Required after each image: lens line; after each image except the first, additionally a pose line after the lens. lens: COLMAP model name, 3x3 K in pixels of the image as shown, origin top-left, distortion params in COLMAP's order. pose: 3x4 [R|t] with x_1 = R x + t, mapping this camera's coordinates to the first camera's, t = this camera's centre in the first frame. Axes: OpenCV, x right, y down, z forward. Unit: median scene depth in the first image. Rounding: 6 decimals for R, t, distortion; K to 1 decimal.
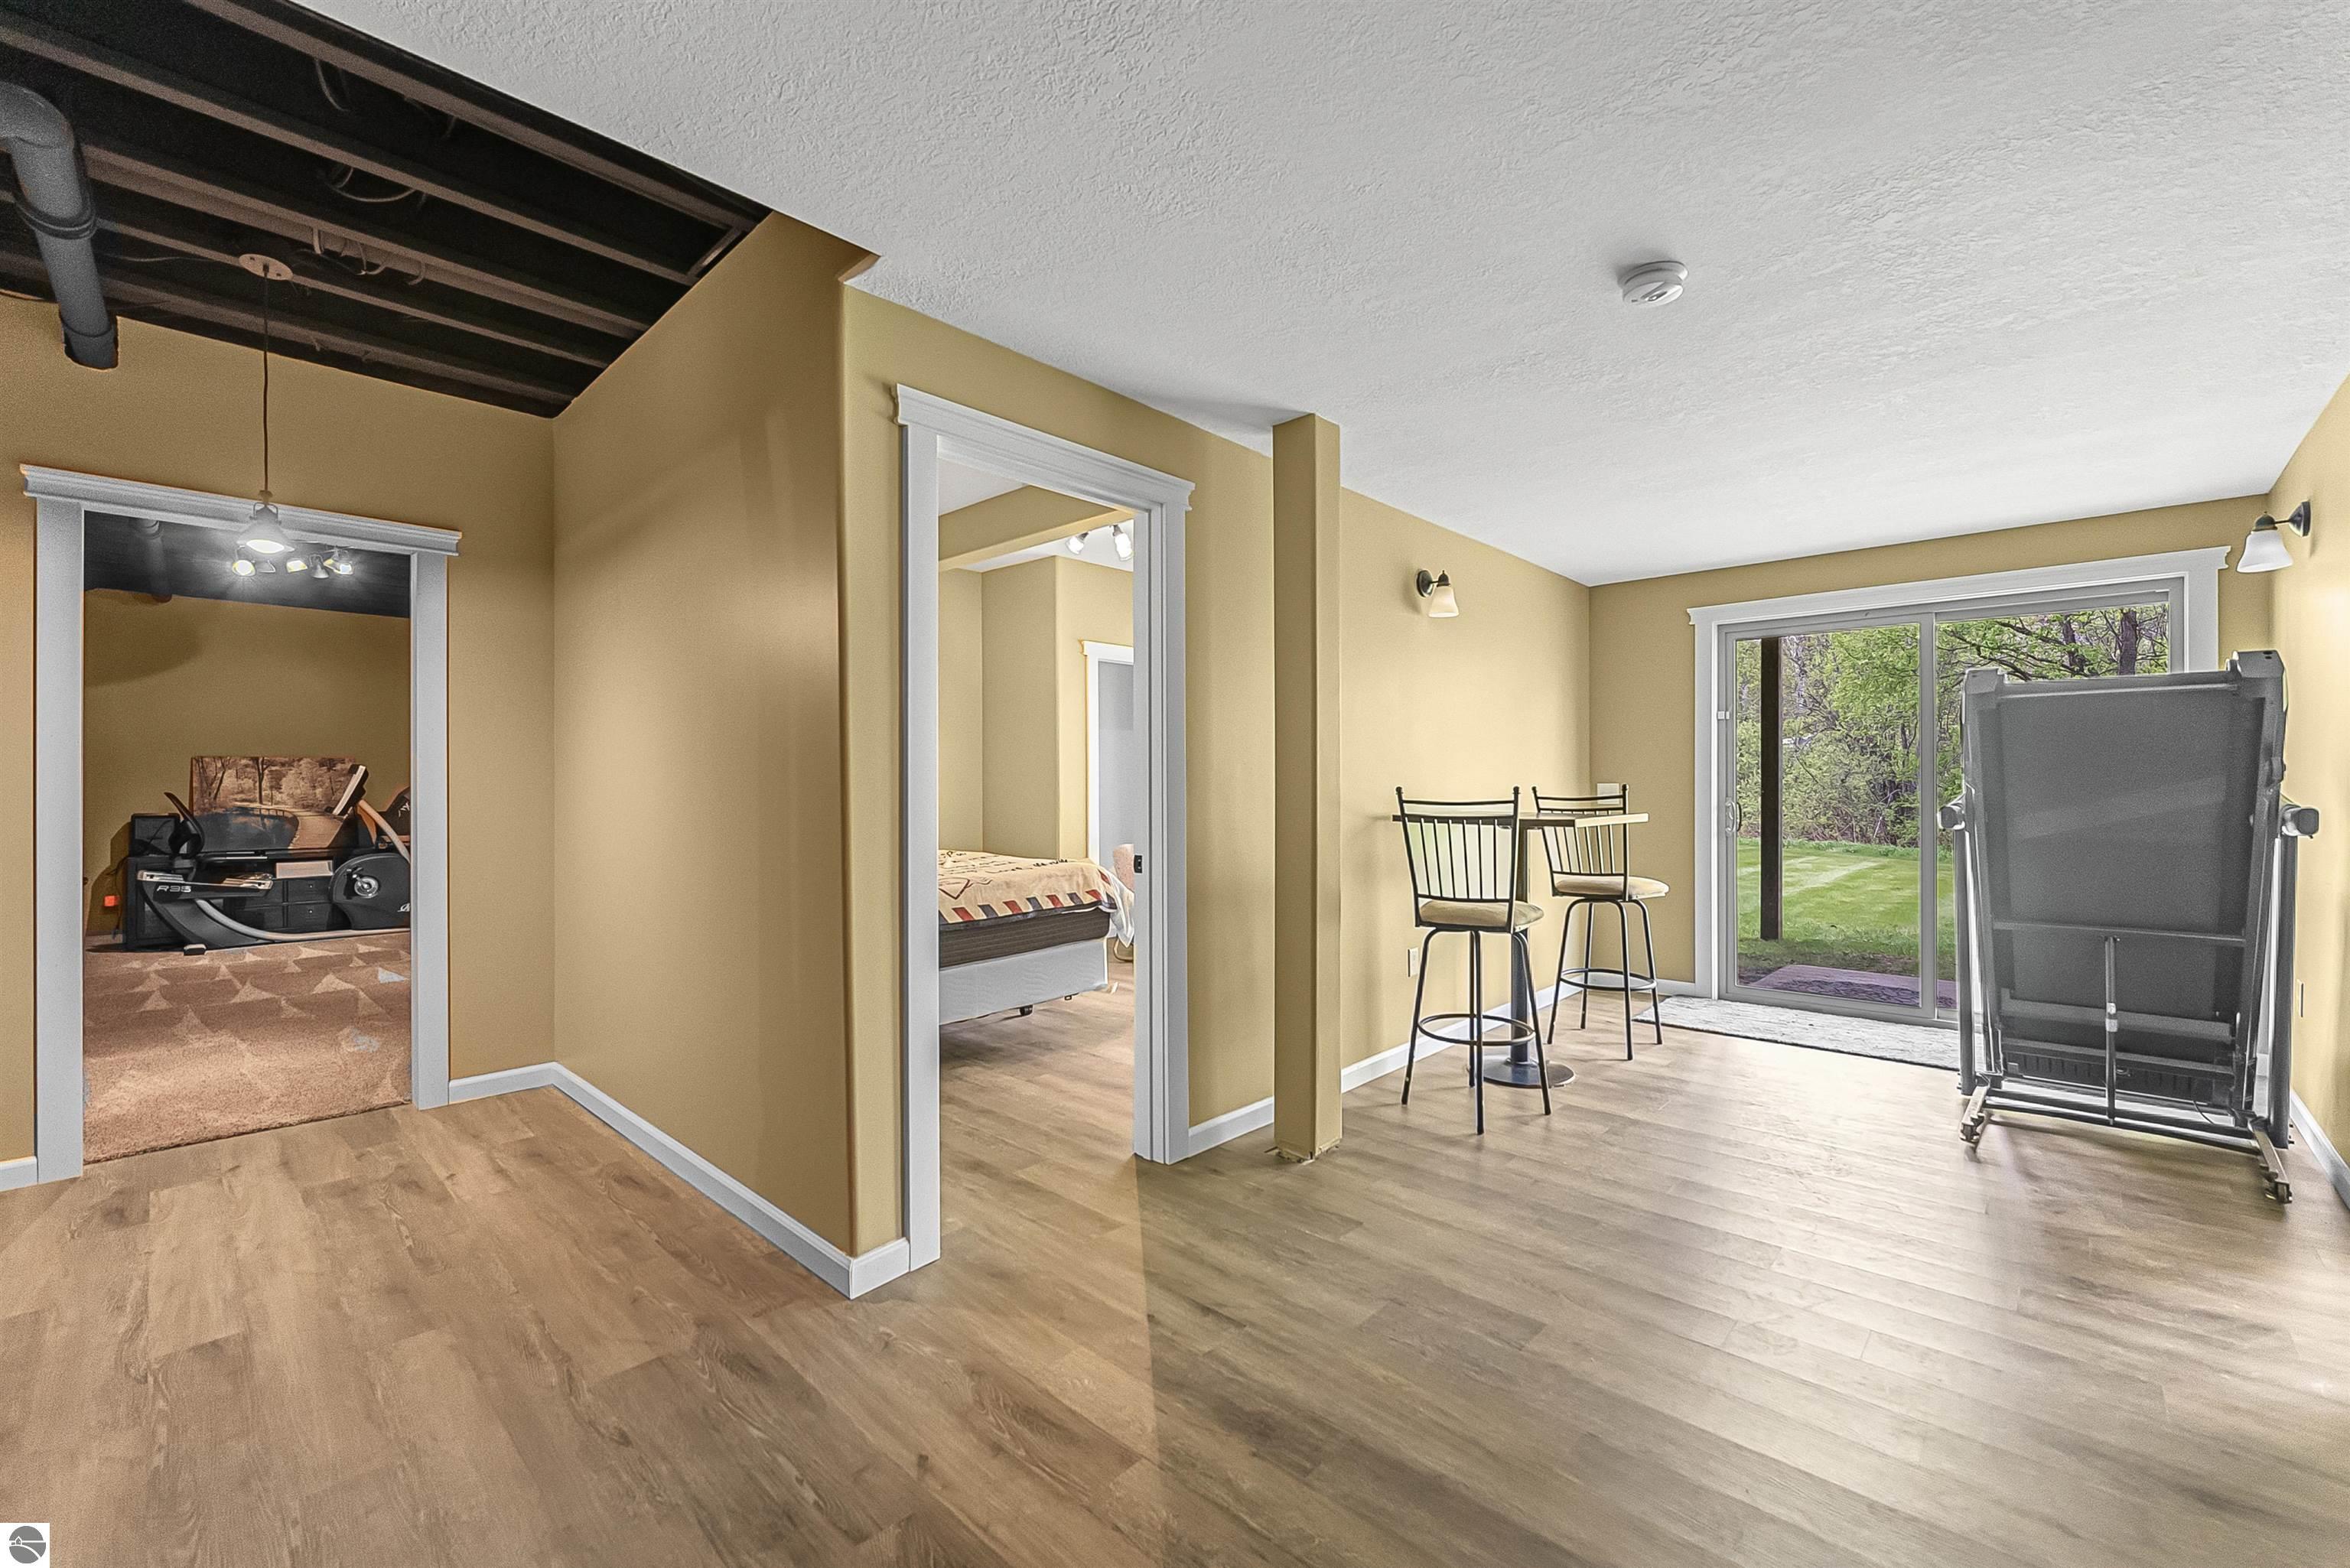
lens RADIAL K [[963.1, 0, 1189.8], [0, 963.1, 781.5], [0, 0, 1]] dist [-0.008831, 0.001986]
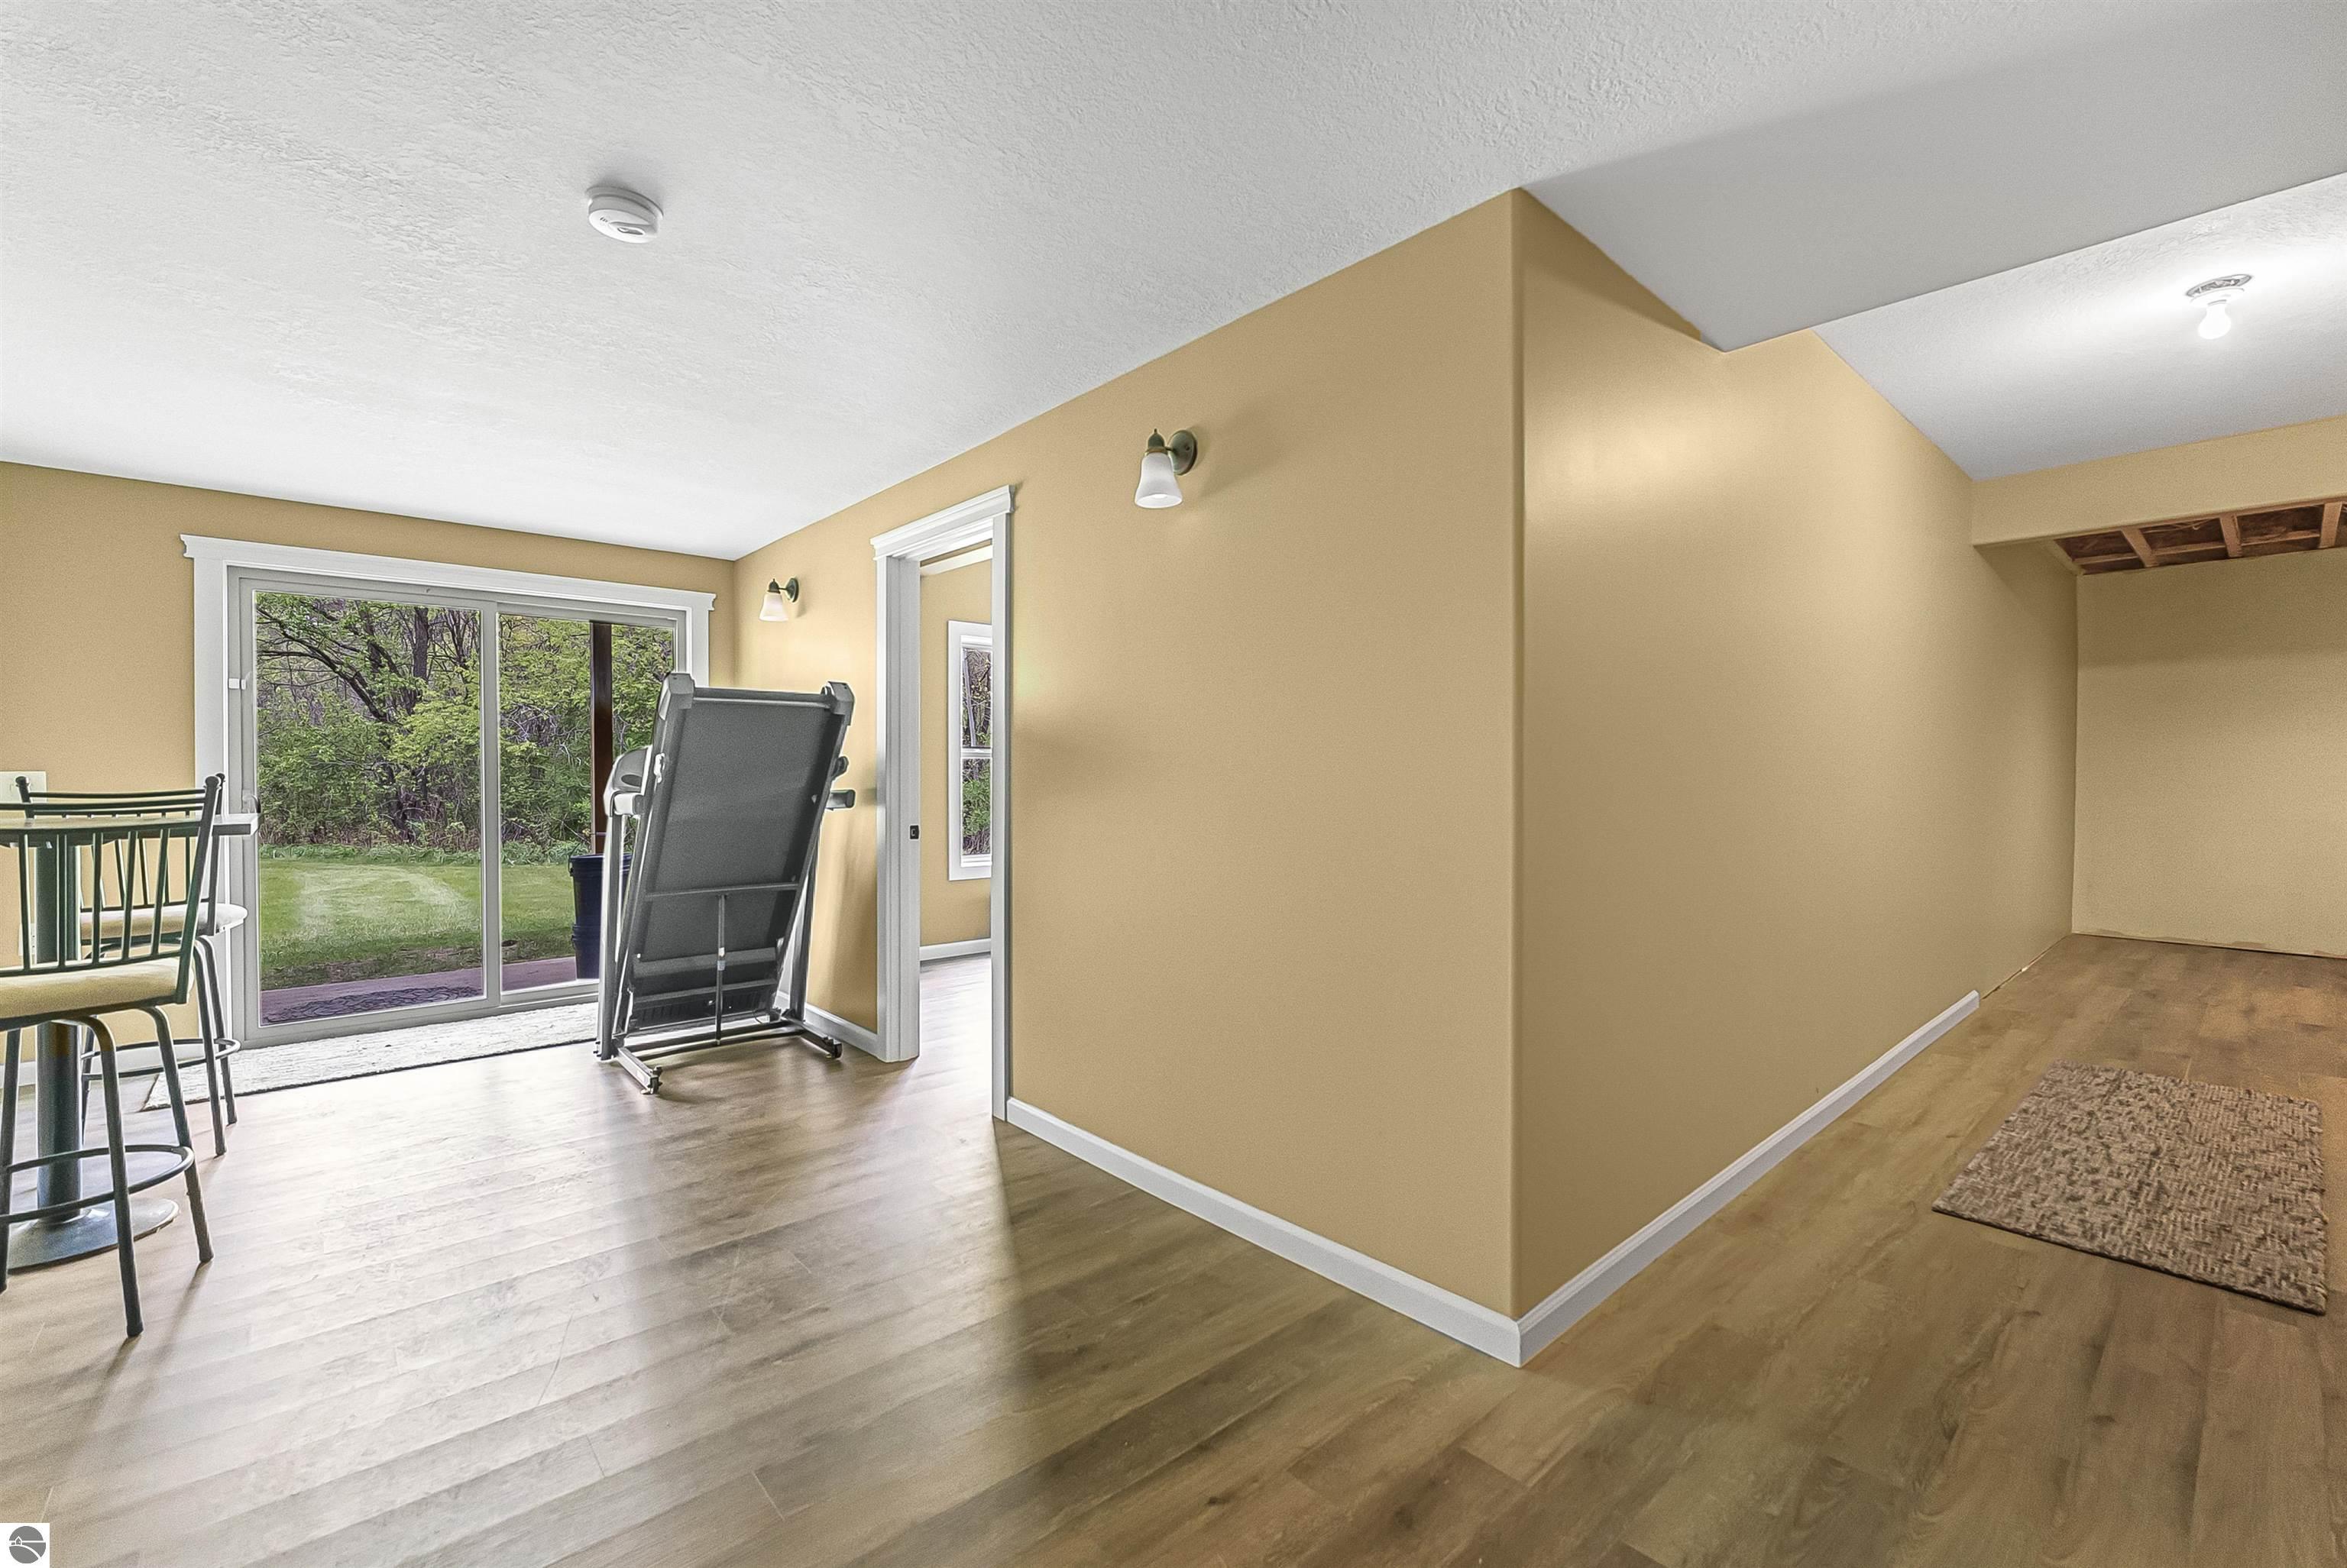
lens RADIAL K [[989.8, 0, 1178.0], [0, 989.8, 779.8], [0, 0, 1]] dist [-0.003578, -0.000013]
pose [[0.094519, -0.003877, 0.995515, -0.227077], [-0.005526, 0.999975, 0.004419, 0.001666], [-0.995508, -0.005919, 0.094496, 0.234466]]
